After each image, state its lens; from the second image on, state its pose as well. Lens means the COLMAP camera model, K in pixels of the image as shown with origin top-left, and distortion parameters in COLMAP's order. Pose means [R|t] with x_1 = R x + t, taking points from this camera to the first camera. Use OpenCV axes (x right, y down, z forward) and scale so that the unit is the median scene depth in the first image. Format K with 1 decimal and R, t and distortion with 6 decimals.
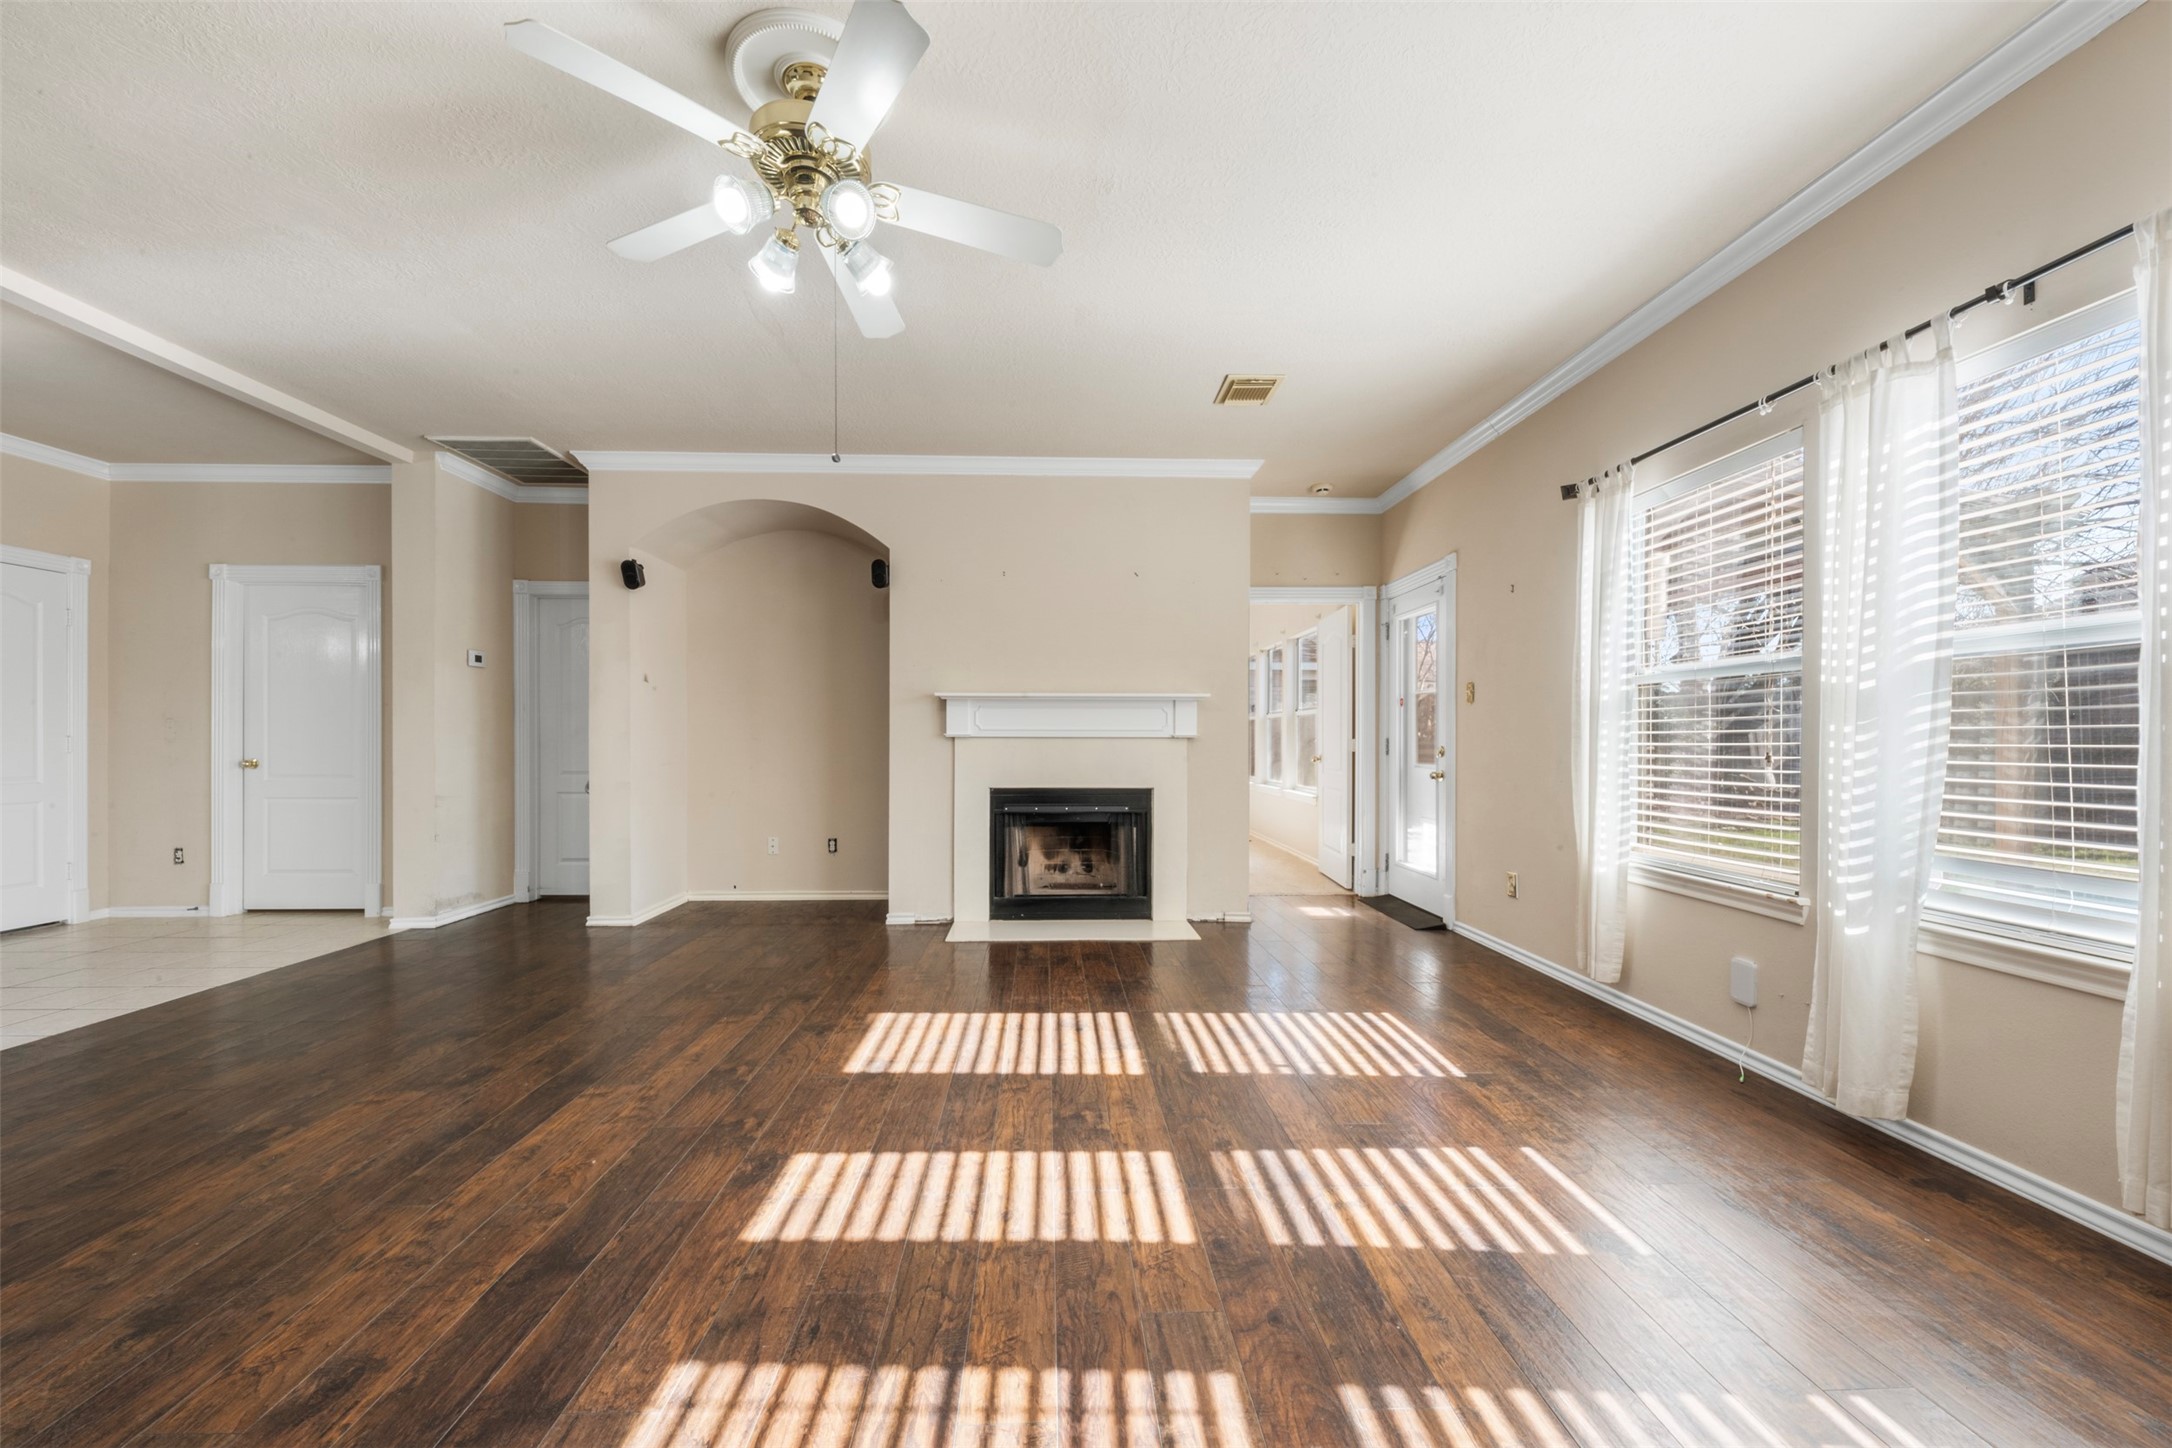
lens RADIAL K [[801.2, 0, 1067.7], [0, 801.2, 743.8], [0, 0, 1]] dist [0.011880, -0.005881]
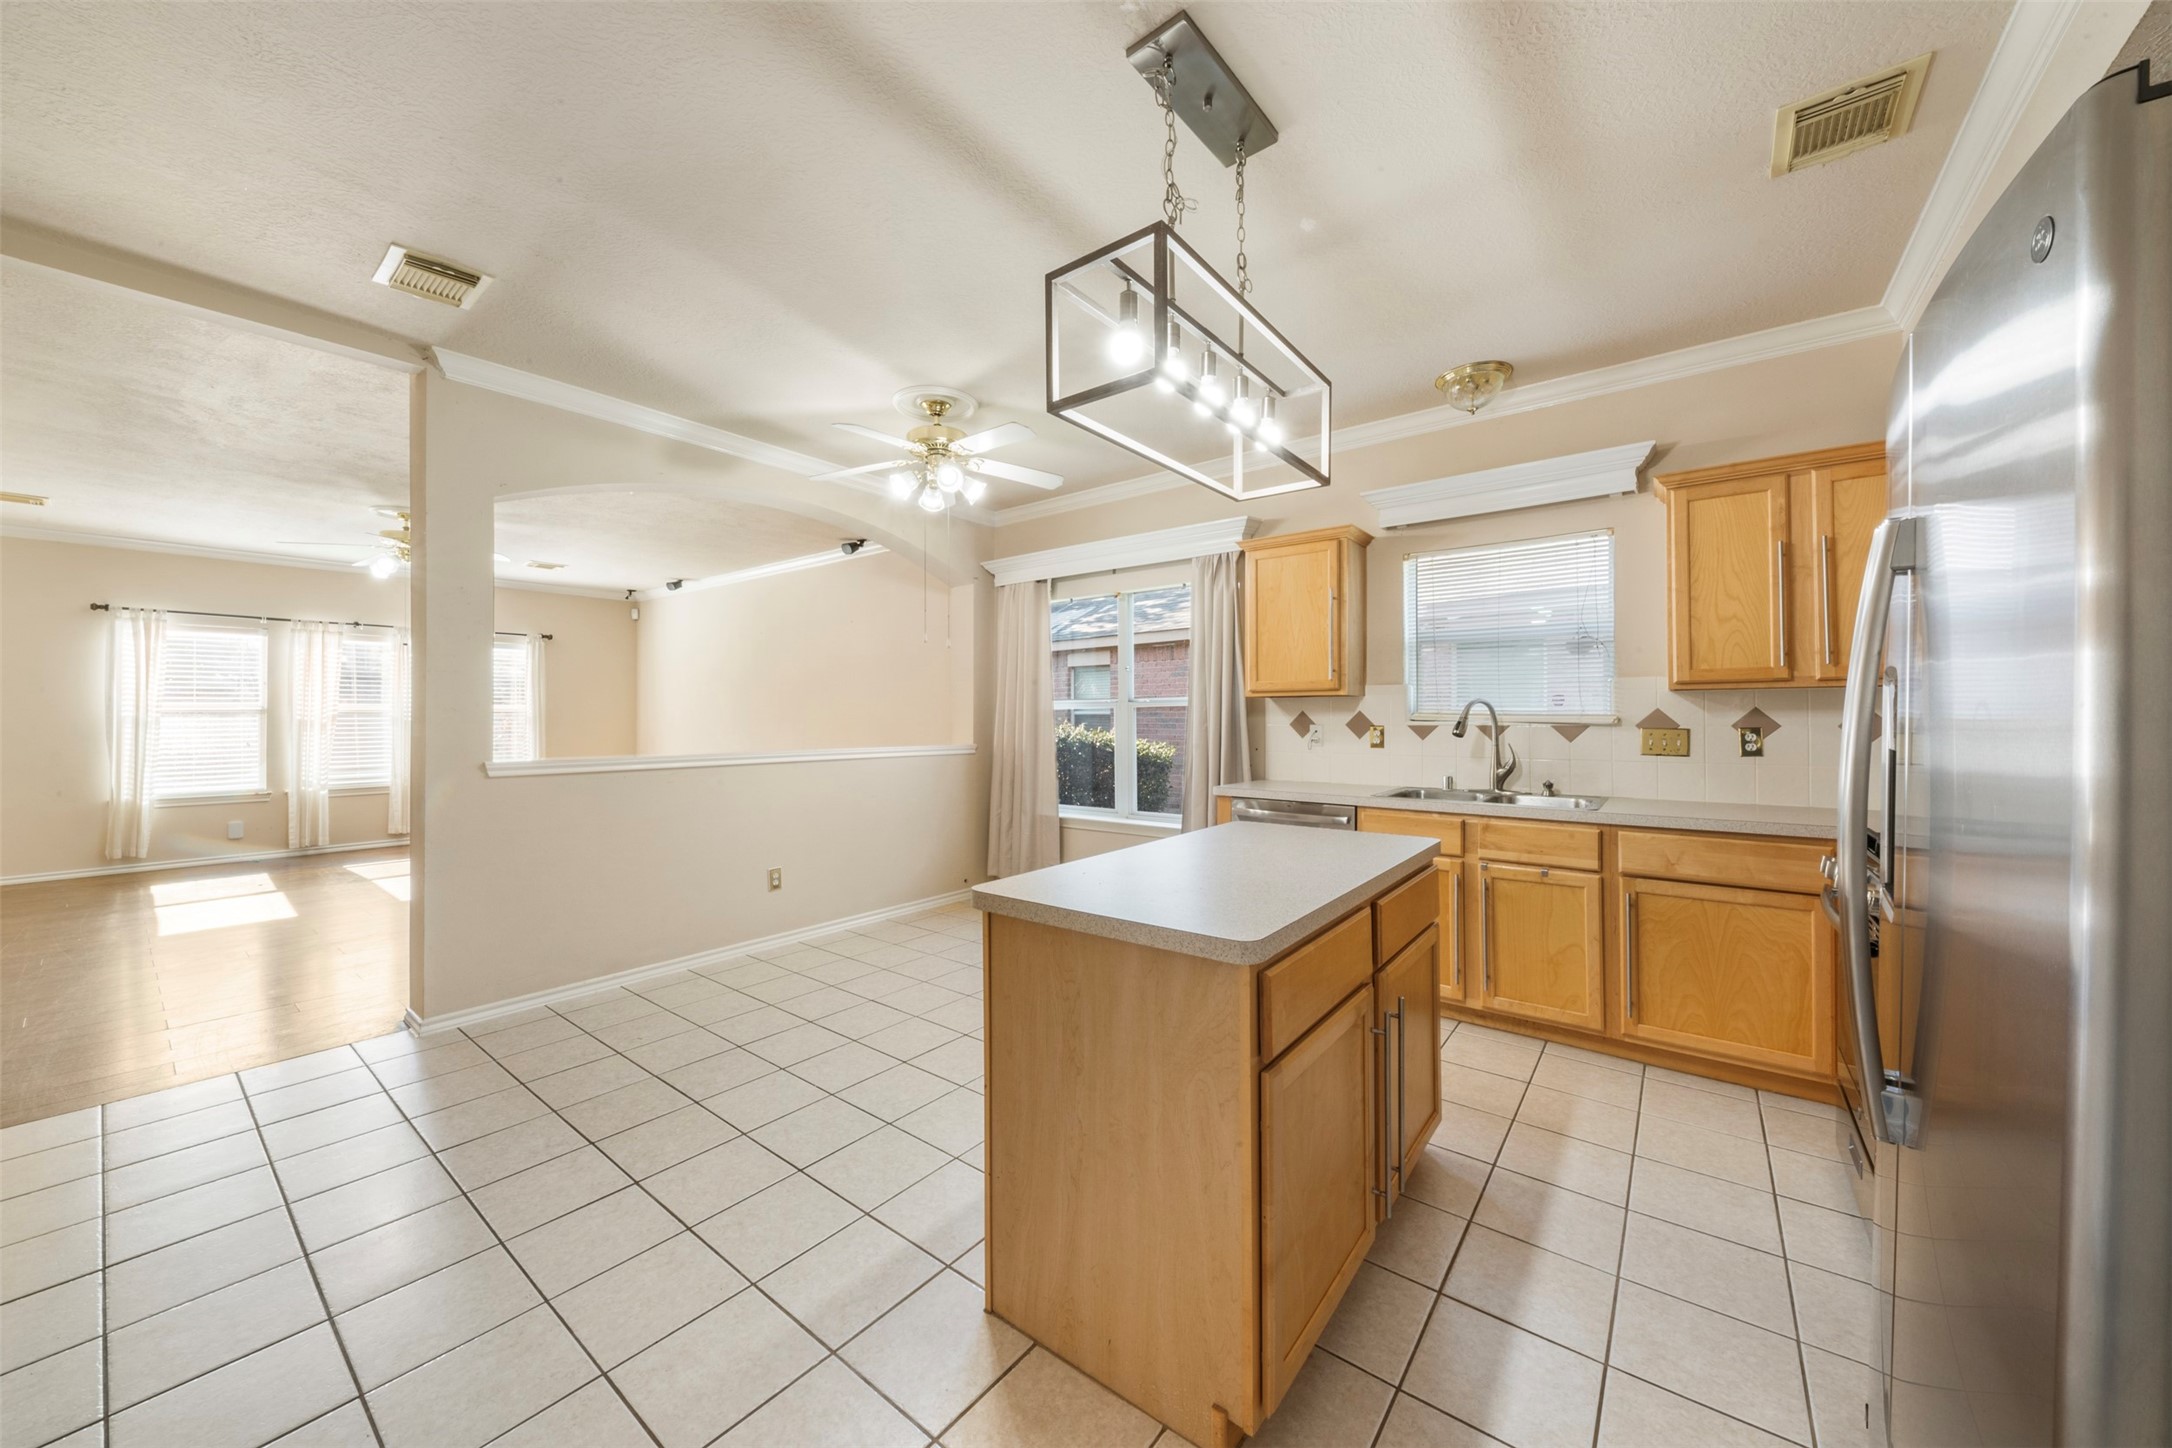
lens RADIAL K [[756.2, 0, 1096.4], [0, 756.2, 713.4], [0, 0, 1]] dist [0.000718, -0.005918]
pose [[-0.779221, 0.004485, 0.626733, -1.805814], [0.005927, 0.999982, 0.000213, -0.044049], [-0.626721, 0.003880, -0.779234, 0.716606]]
